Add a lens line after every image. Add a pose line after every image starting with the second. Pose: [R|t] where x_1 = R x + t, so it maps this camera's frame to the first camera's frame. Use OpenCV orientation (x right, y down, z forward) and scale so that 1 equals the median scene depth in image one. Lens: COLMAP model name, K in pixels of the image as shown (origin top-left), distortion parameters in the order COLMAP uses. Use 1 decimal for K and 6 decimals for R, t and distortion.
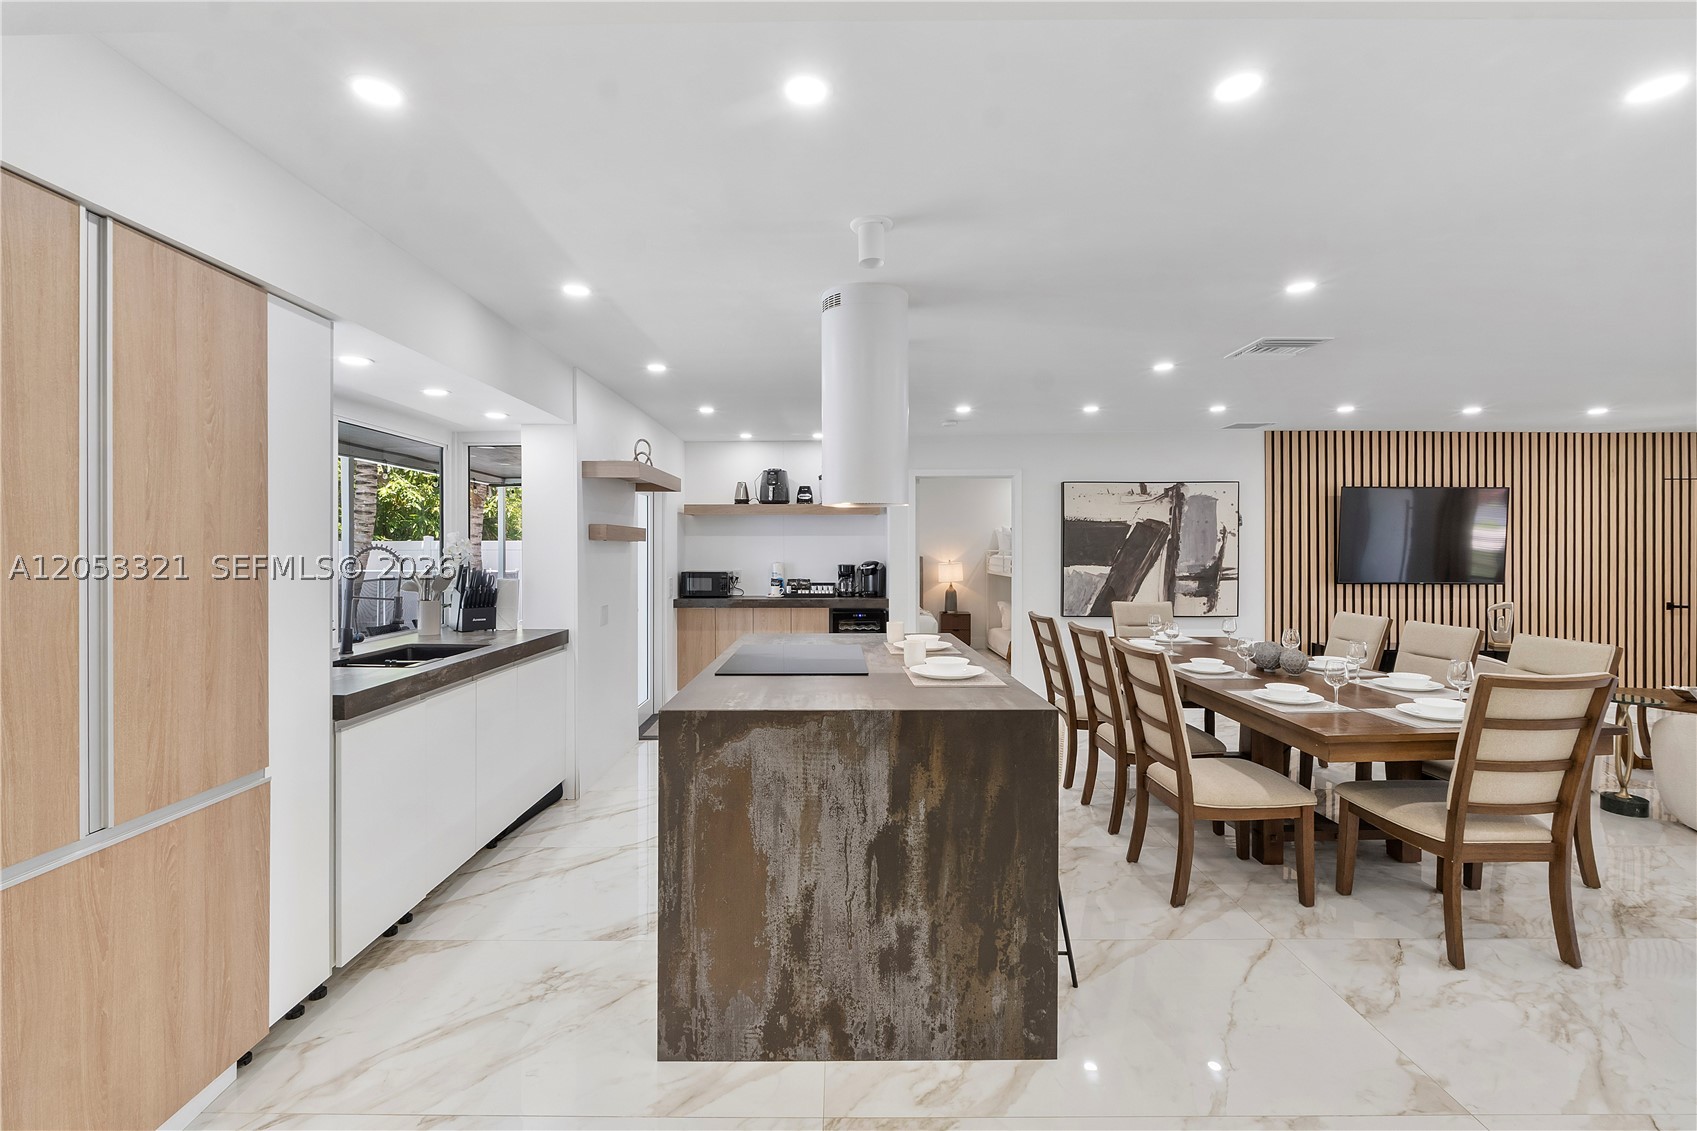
lens RADIAL K [[723.1, 0, 845.3], [0, 723.1, 551.2], [0, 0, 1]] dist [-0.004270, -0.000335]
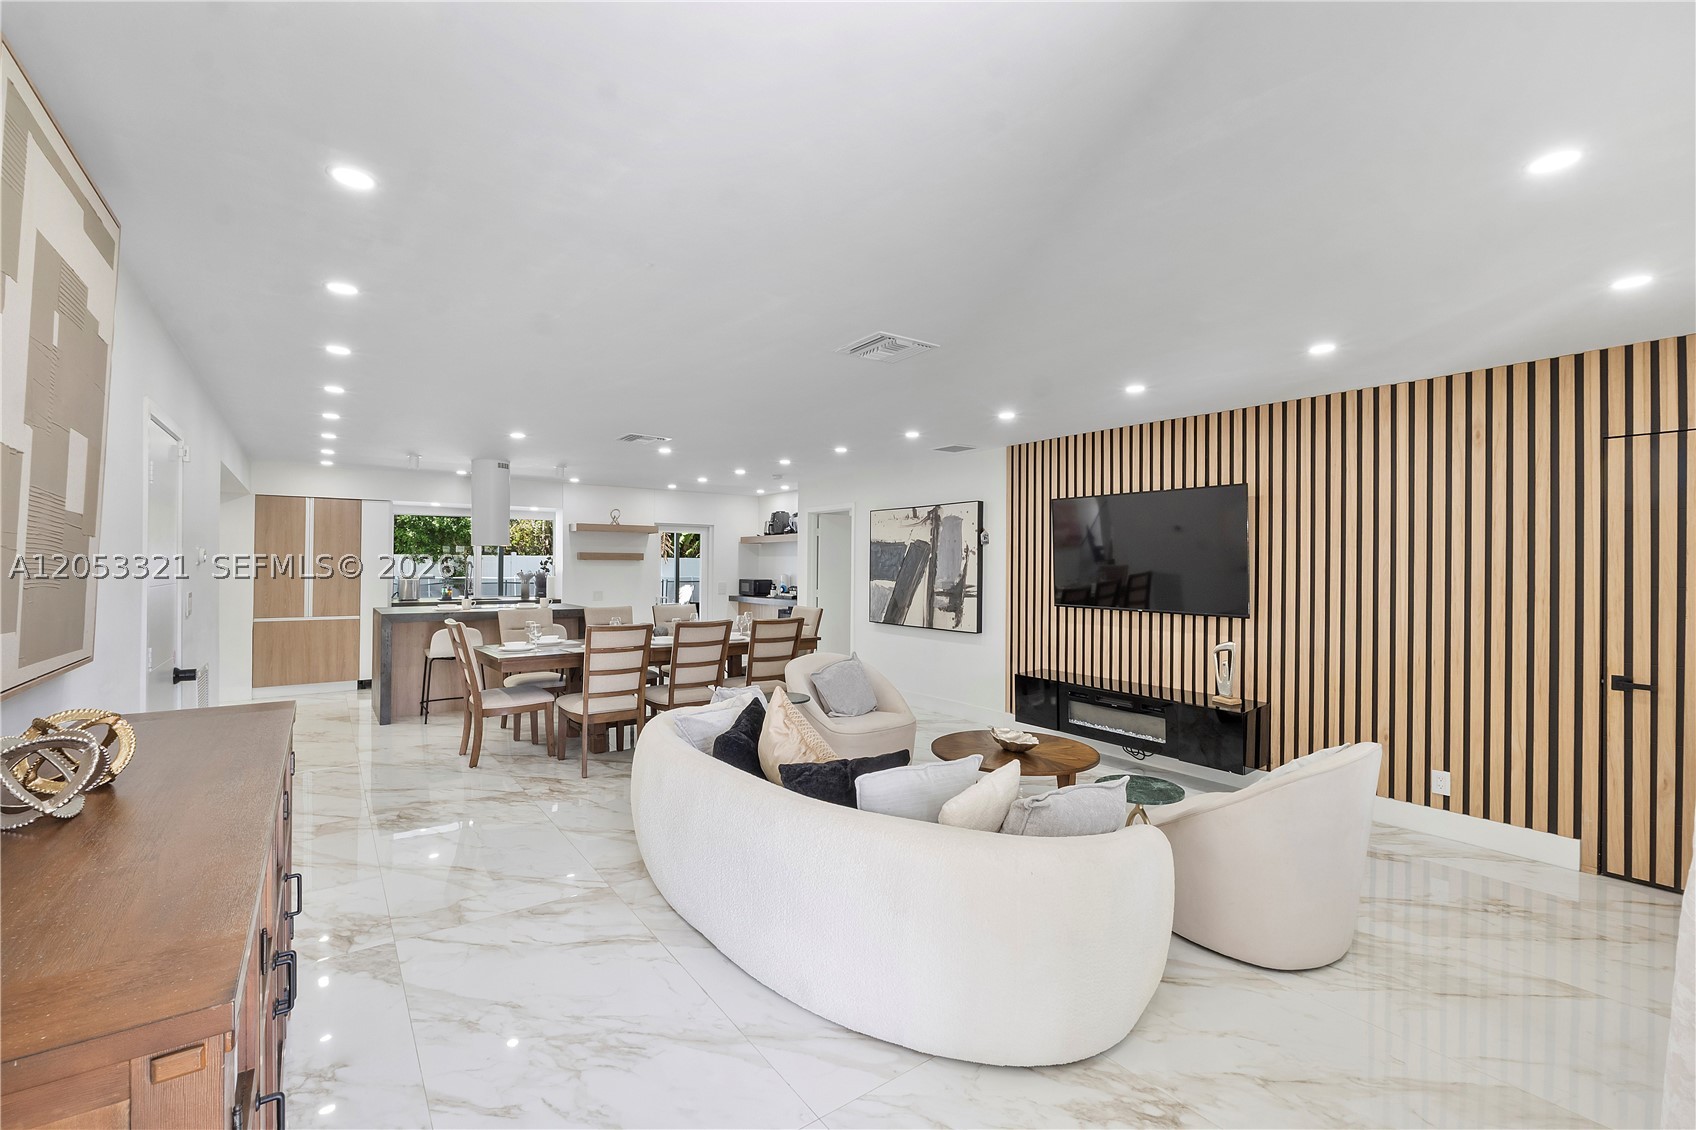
lens RADIAL K [[725.4, 0, 837.4], [0, 725.4, 557.0], [0, 0, 1]] dist [-0.005012, -0.000439]
pose [[0.583211, -0.004042, -0.812311, 1.392404], [-0.009183, 0.999891, -0.011569, -0.003951], [0.812269, 0.014207, 0.583110, 0.268237]]
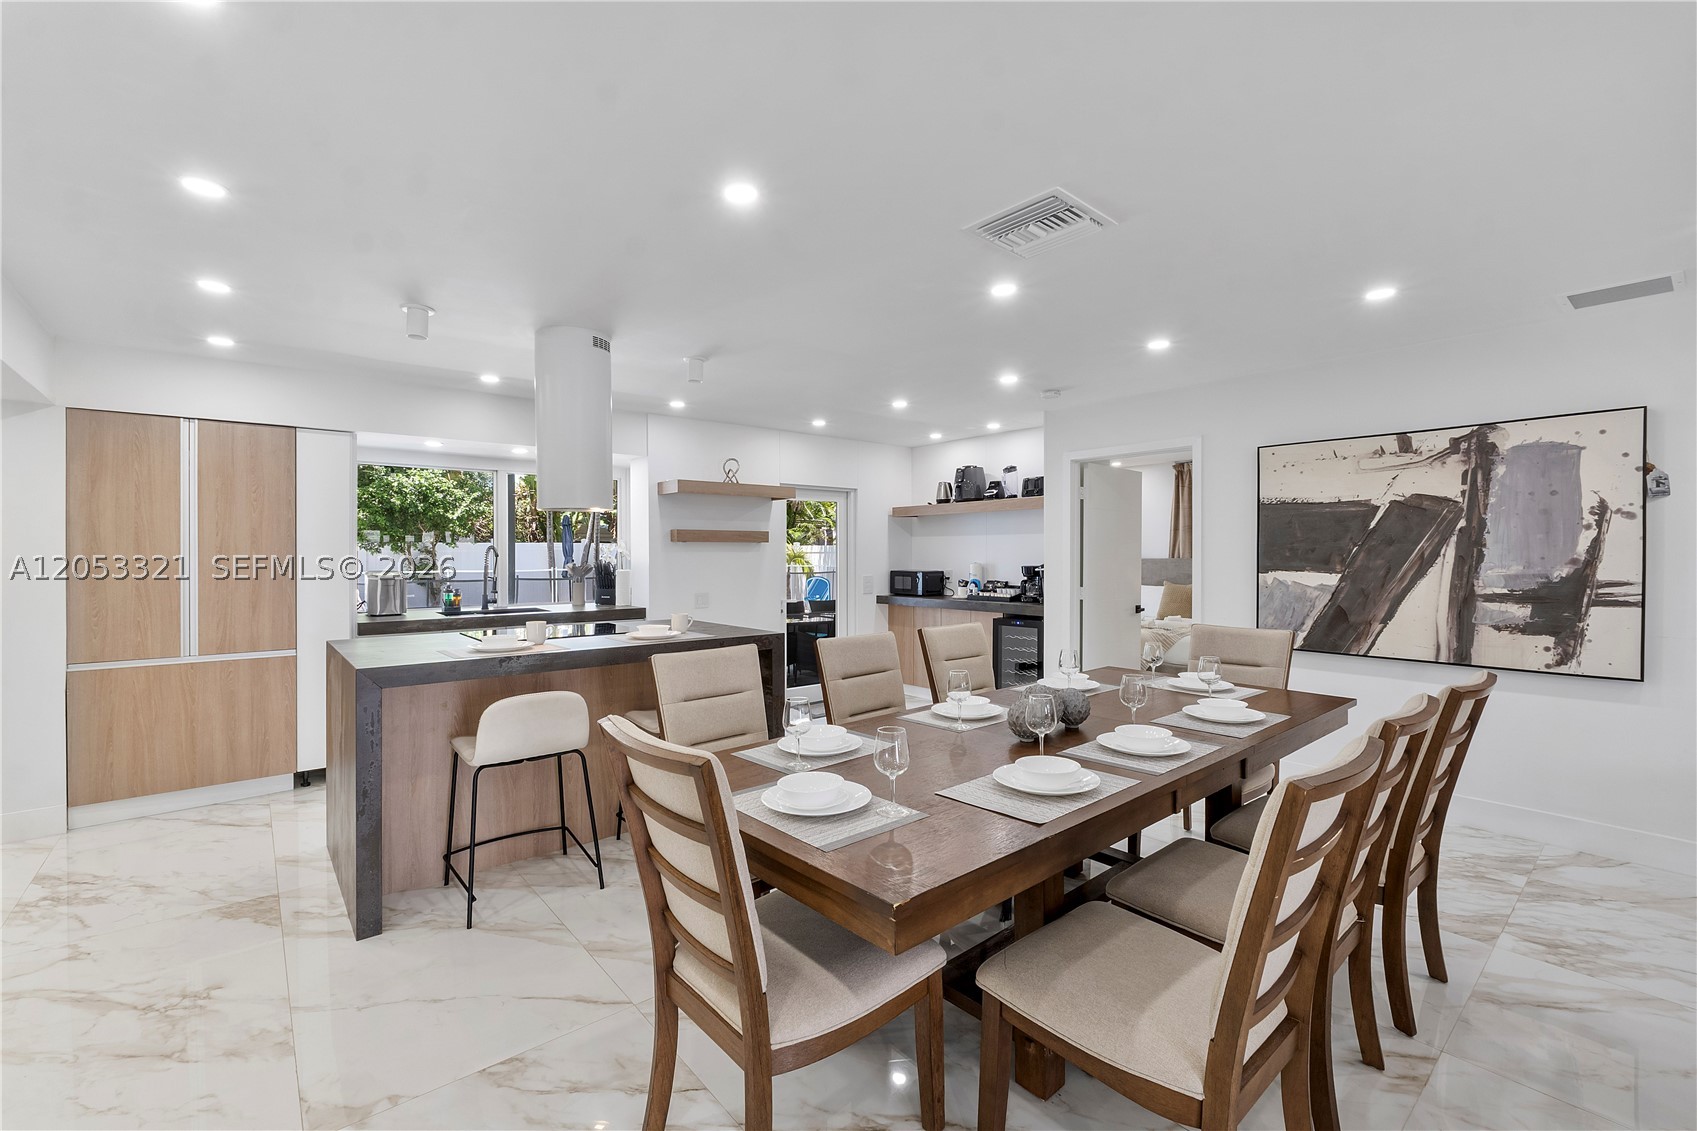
lens RADIAL K [[725.8, 0, 837.9], [0, 725.8, 557.5], [0, 0, 1]] dist [-0.005012, -0.000439]
pose [[0.634176, 0.004283, -0.773177, 0.635942], [-0.000800, 0.999988, 0.004883, 0.004680], [0.773189, -0.002478, 0.634171, 0.295109]]
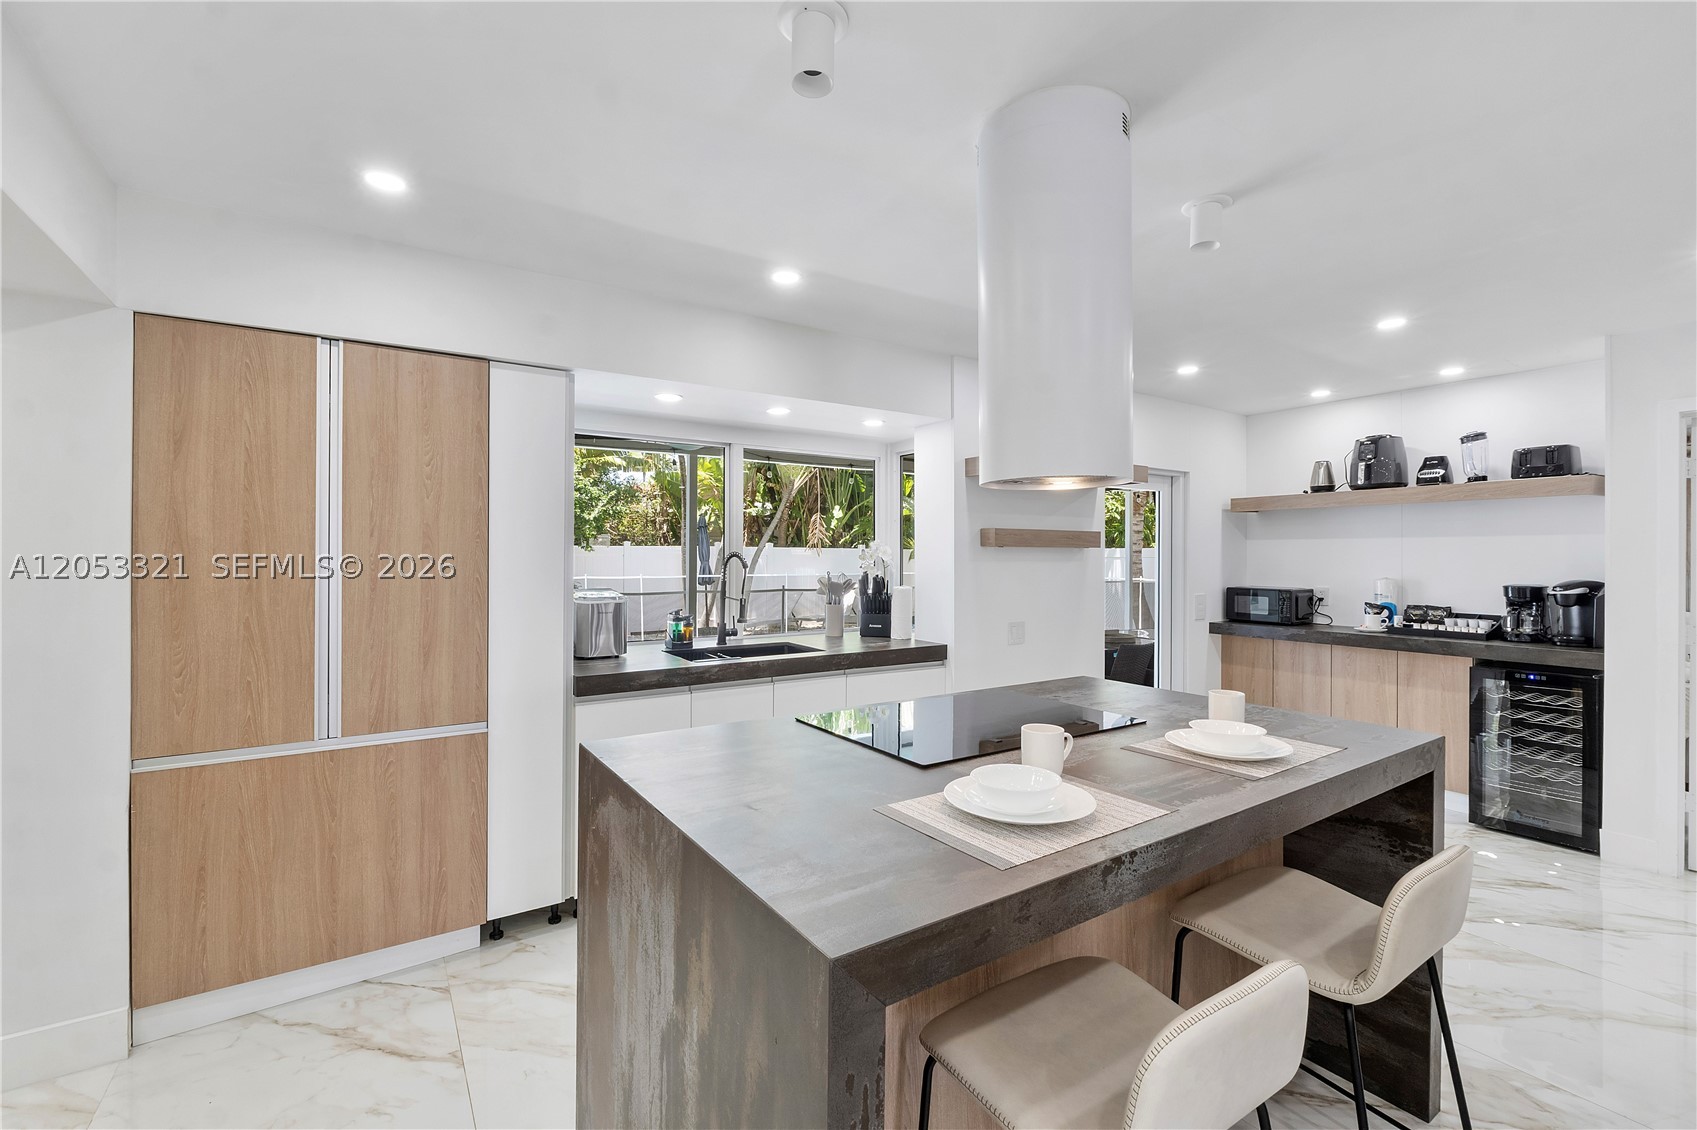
lens RADIAL K [[725.8, 0, 837.9], [0, 725.8, 557.0], [0, 0, 1]] dist [-0.005012, -0.000439]
pose [[0.542401, 0.002587, -0.840116, 0.221424], [-0.004867, 0.999988, -0.000062, -0.001446], [0.840105, 0.004123, 0.542407, 0.274238]]
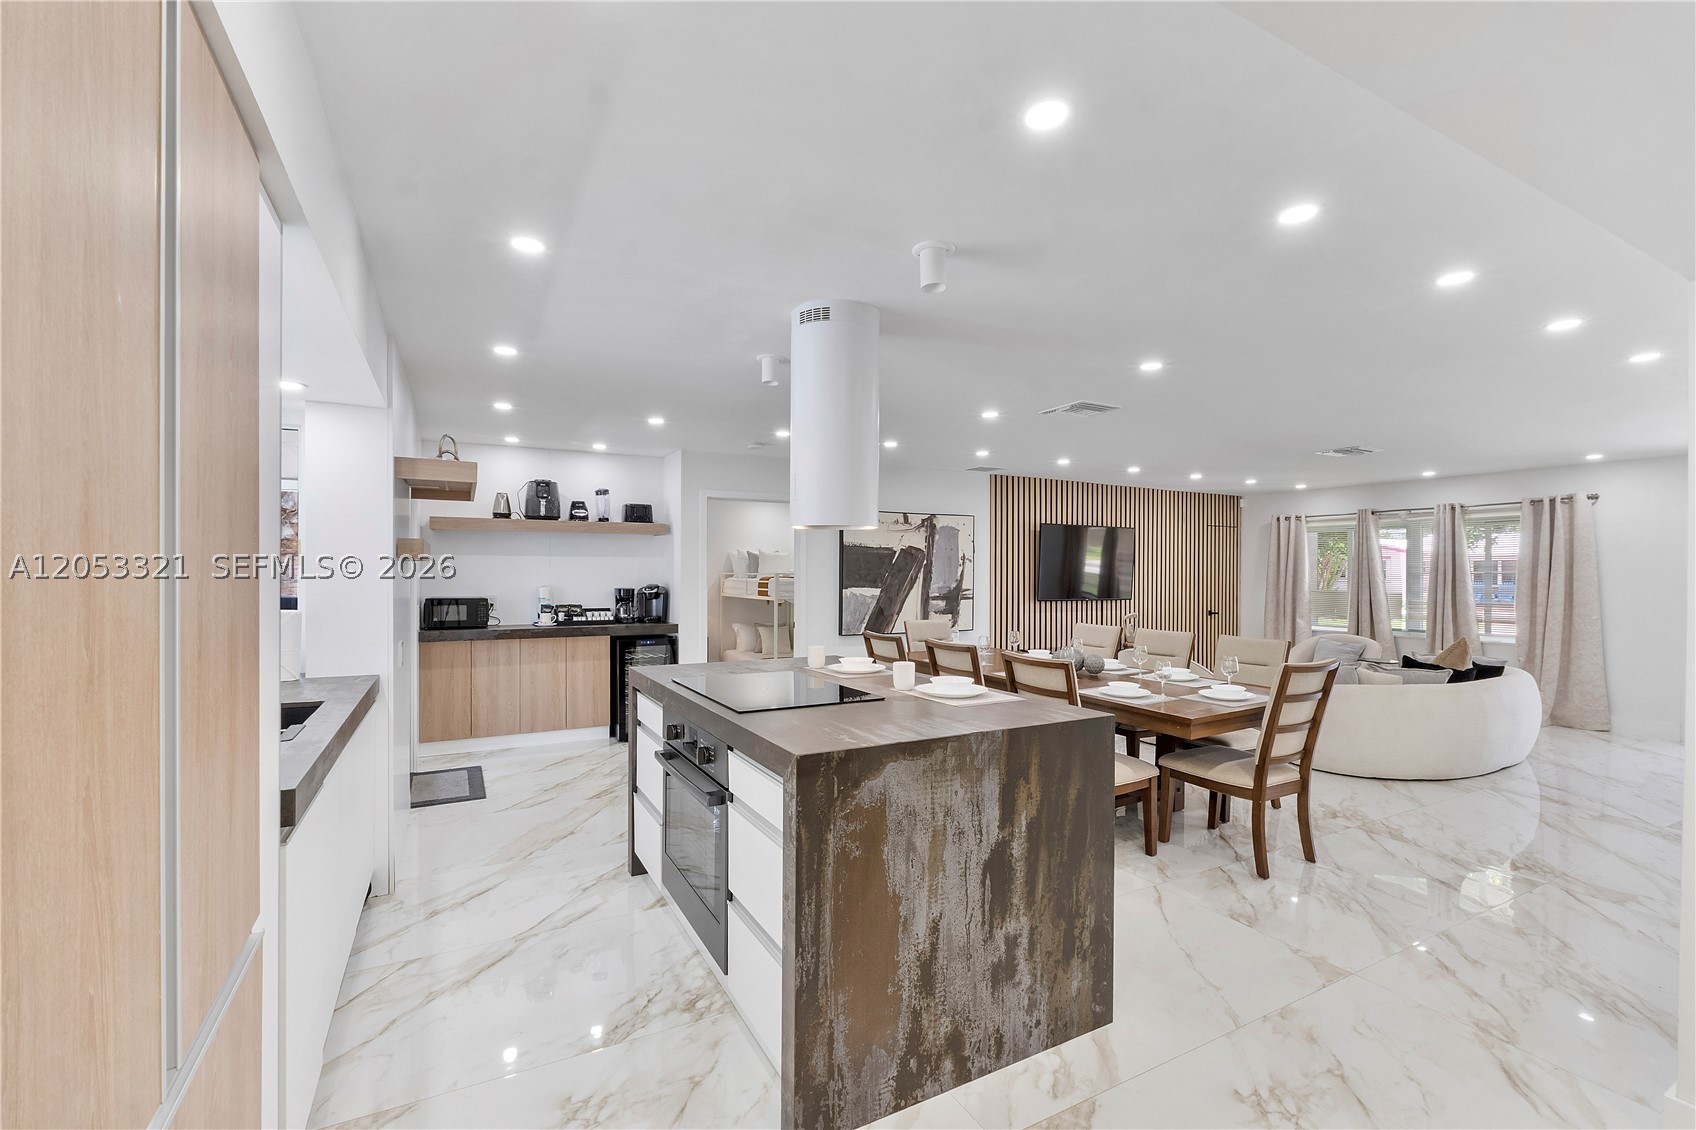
lens RADIAL K [[717.1, 0, 837.9], [0, 717.1, 574.7], [0, 0, 1]] dist [-0.006845, -0.000361]
pose [[0.886504, 0.002345, 0.462715, -0.214394], [-0.003040, 0.999995, 0.000757, -0.000215], [-0.462711, -0.002078, 0.886507, 0.070946]]
